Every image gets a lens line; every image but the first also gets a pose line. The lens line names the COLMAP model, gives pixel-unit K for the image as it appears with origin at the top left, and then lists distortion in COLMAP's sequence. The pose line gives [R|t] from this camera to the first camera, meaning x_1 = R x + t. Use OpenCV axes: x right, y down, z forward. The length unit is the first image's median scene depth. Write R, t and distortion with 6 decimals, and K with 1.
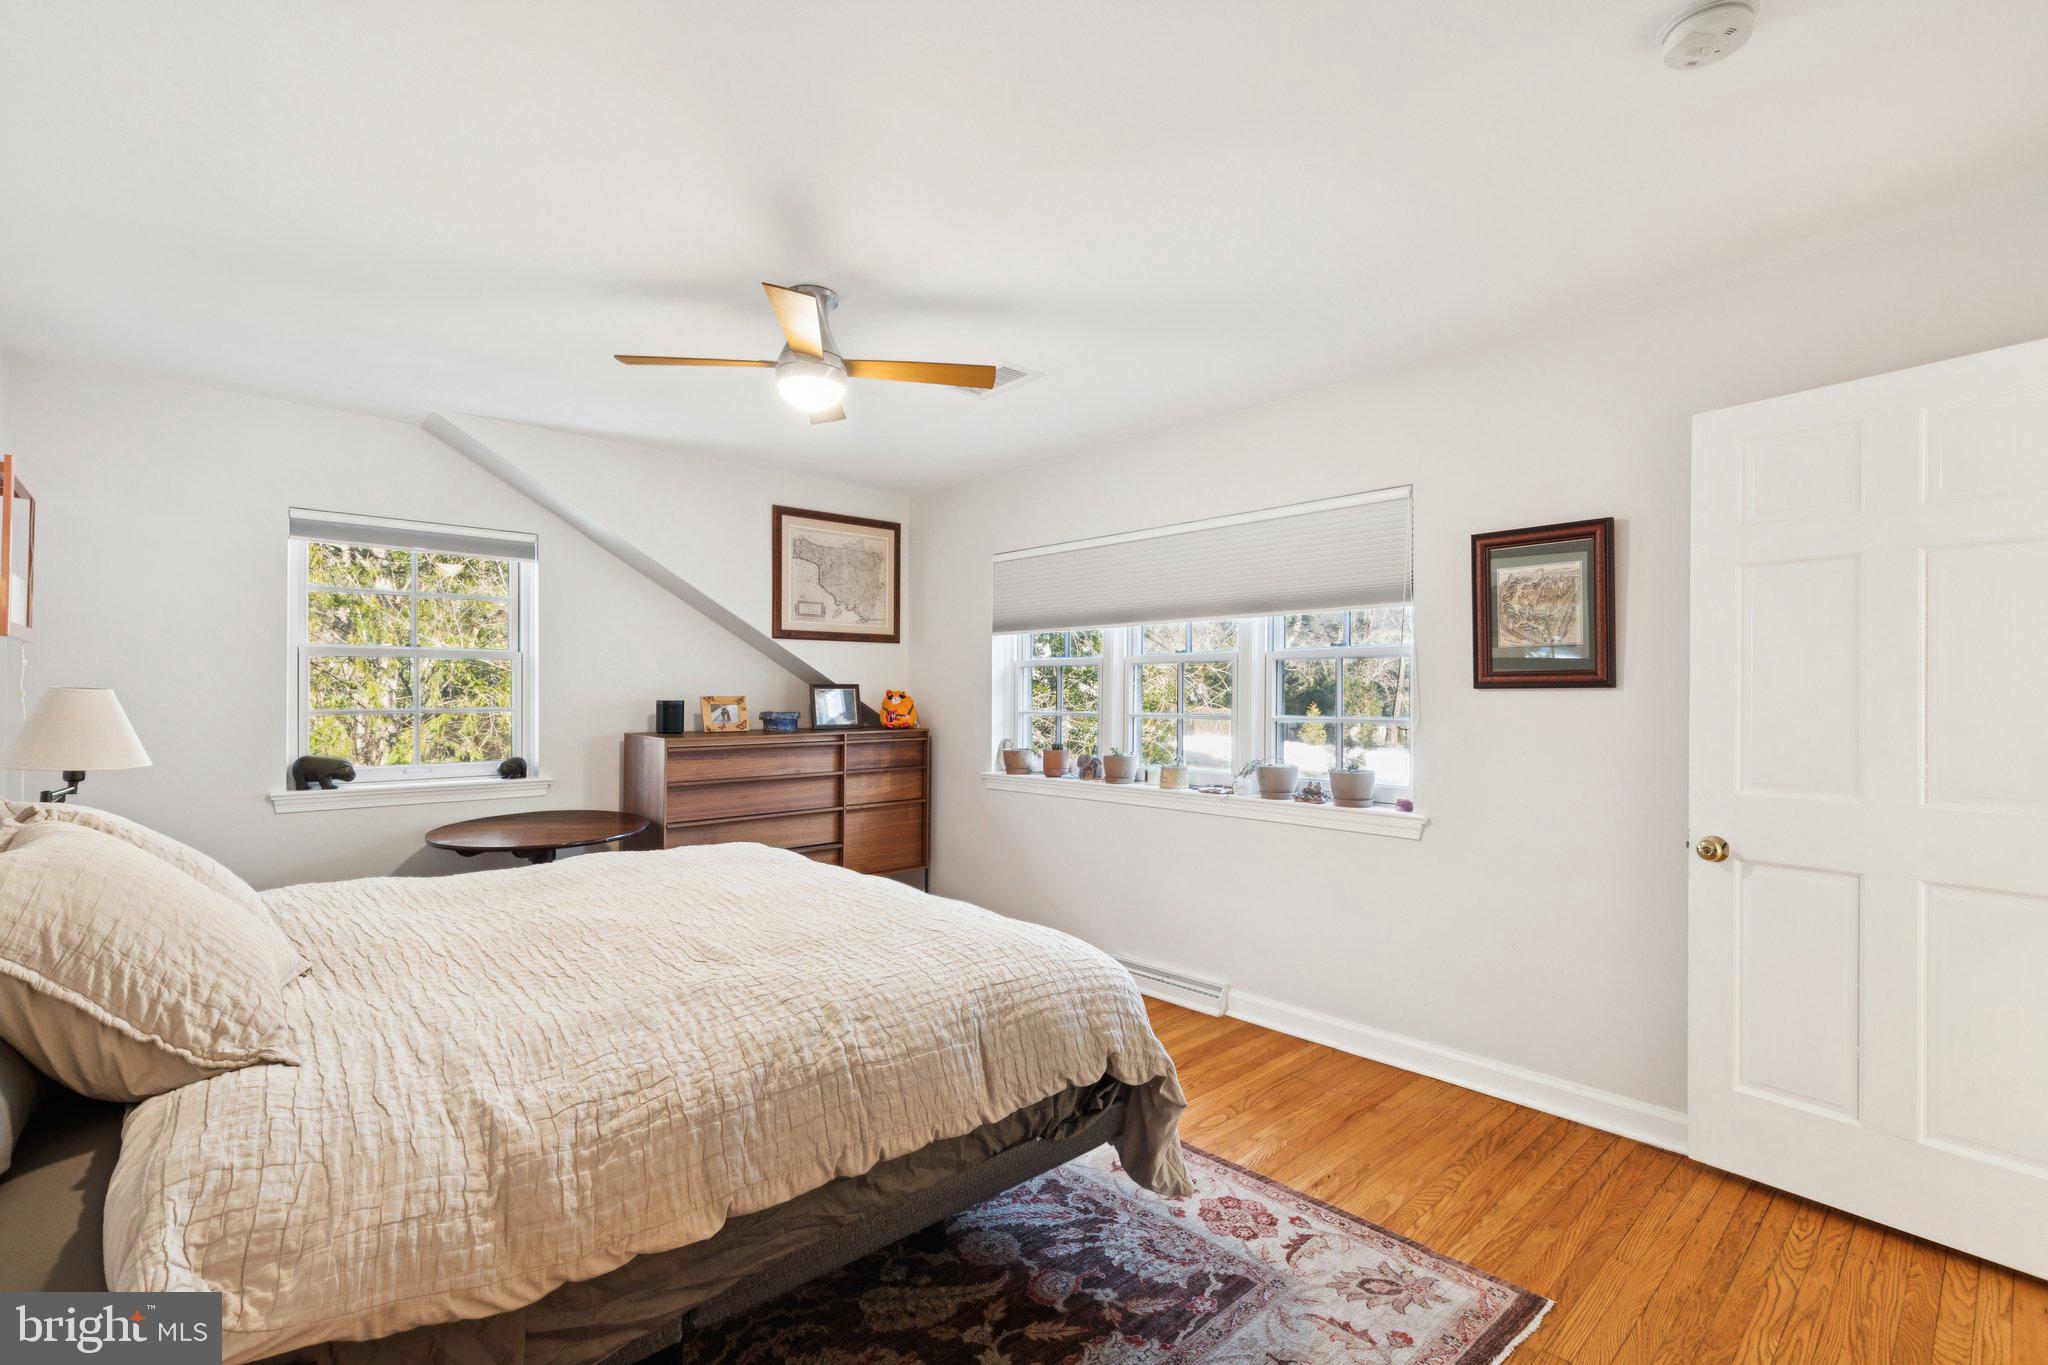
lens RADIAL K [[931.0, 0, 1025.4], [0, 931.0, 682.7], [0, 0, 1]] dist [0.010258, -0.002106]
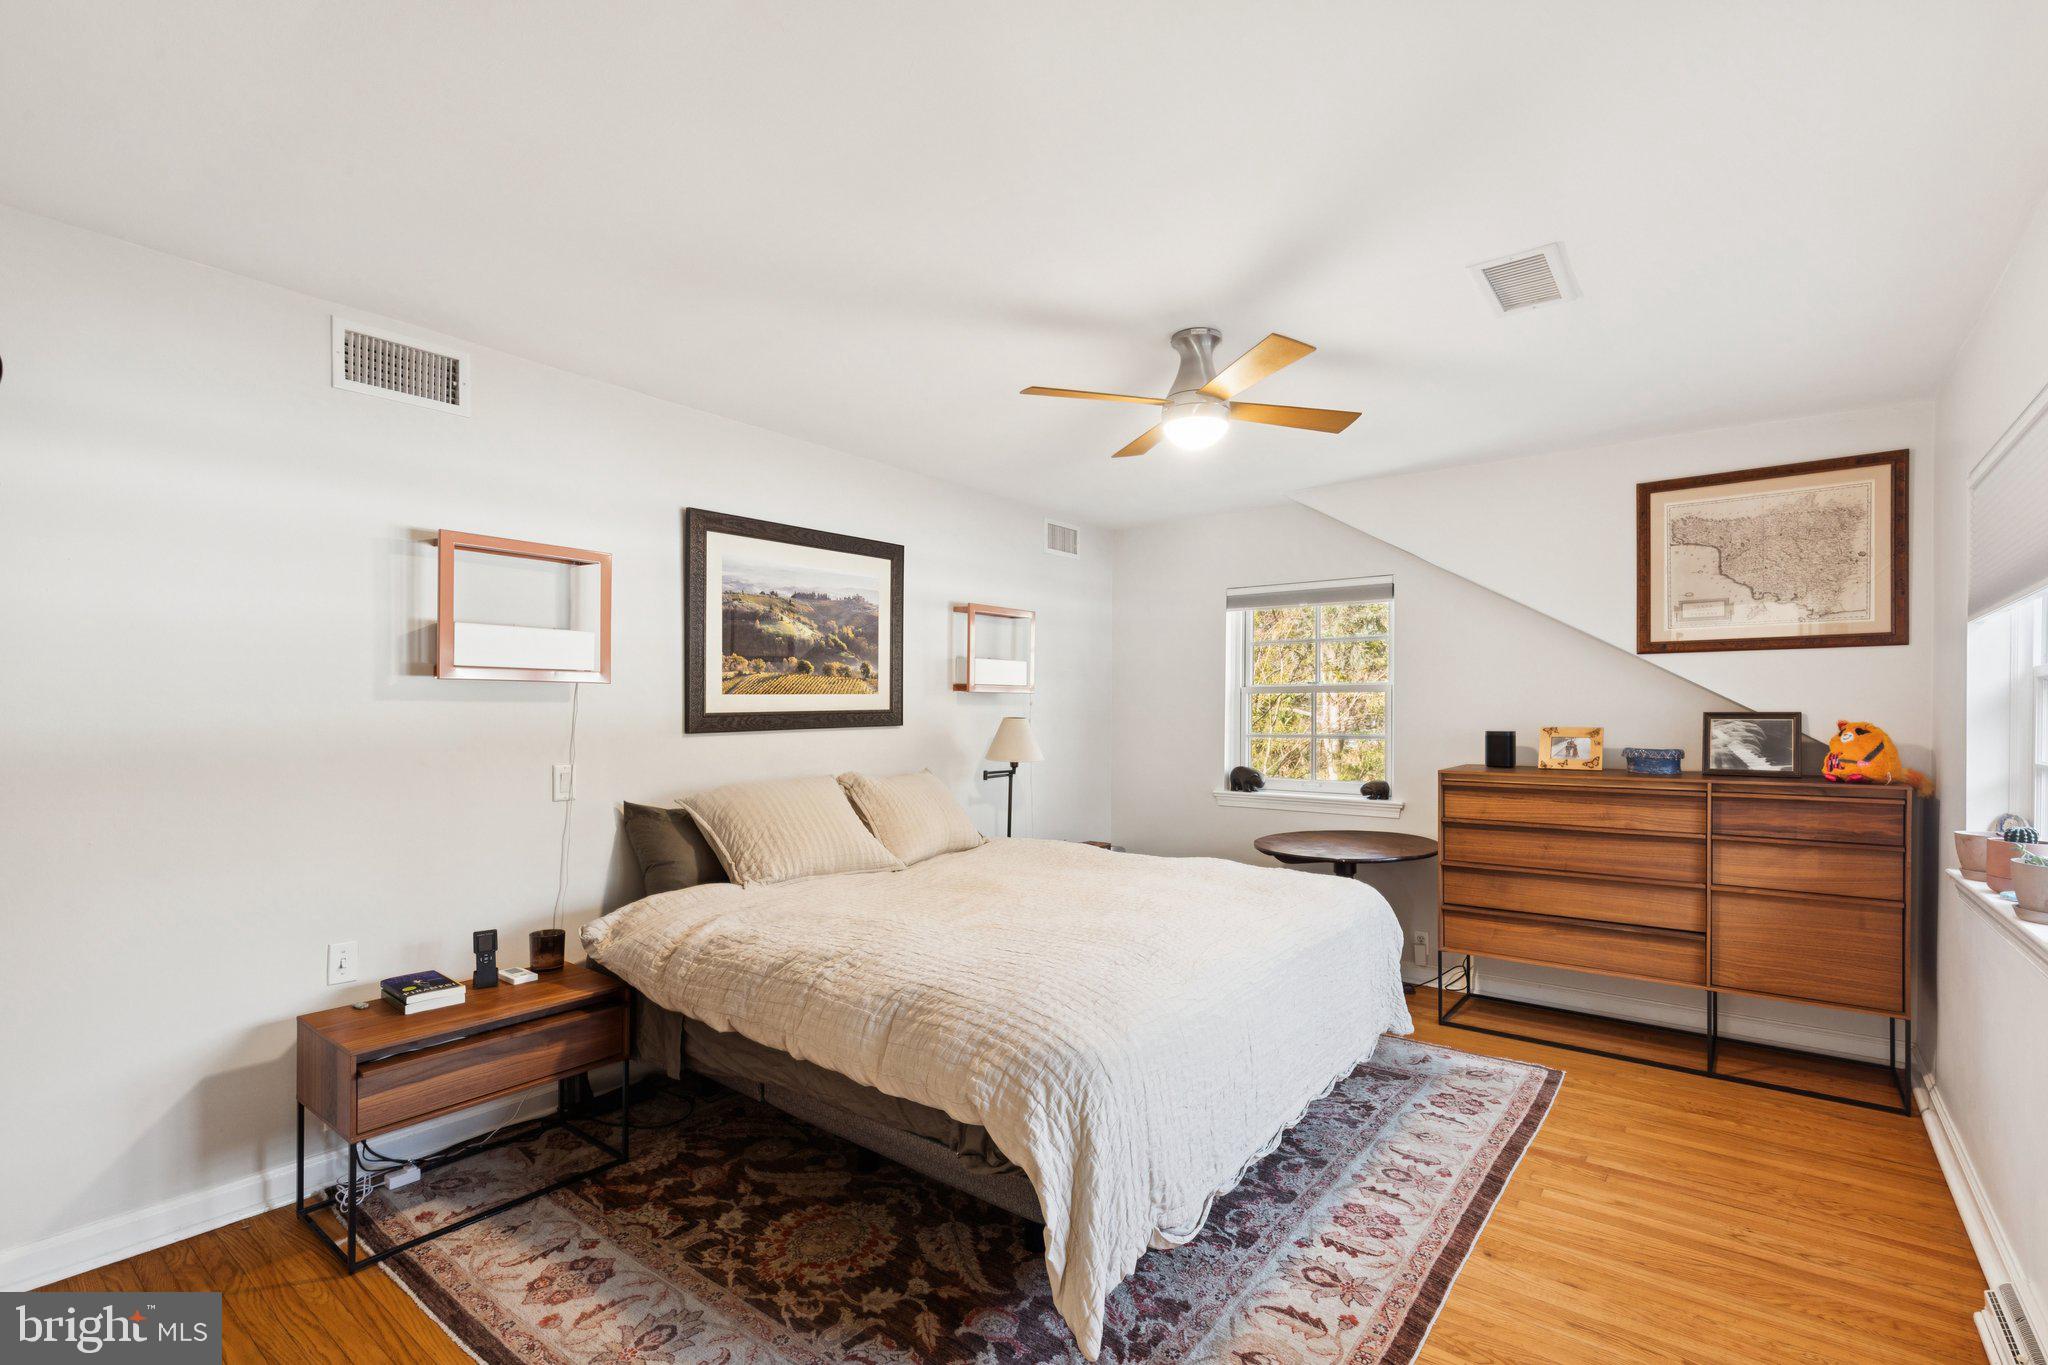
lens RADIAL K [[931.0, 0, 1024.3], [0, 931.0, 711.9], [0, 0, 1]] dist [0.010258, -0.002106]
pose [[0.161910, -0.006005, -0.986787, 0.441836], [0.006804, 0.999965, -0.004969, 0.001284], [0.986782, -0.005909, 0.161945, 0.380990]]
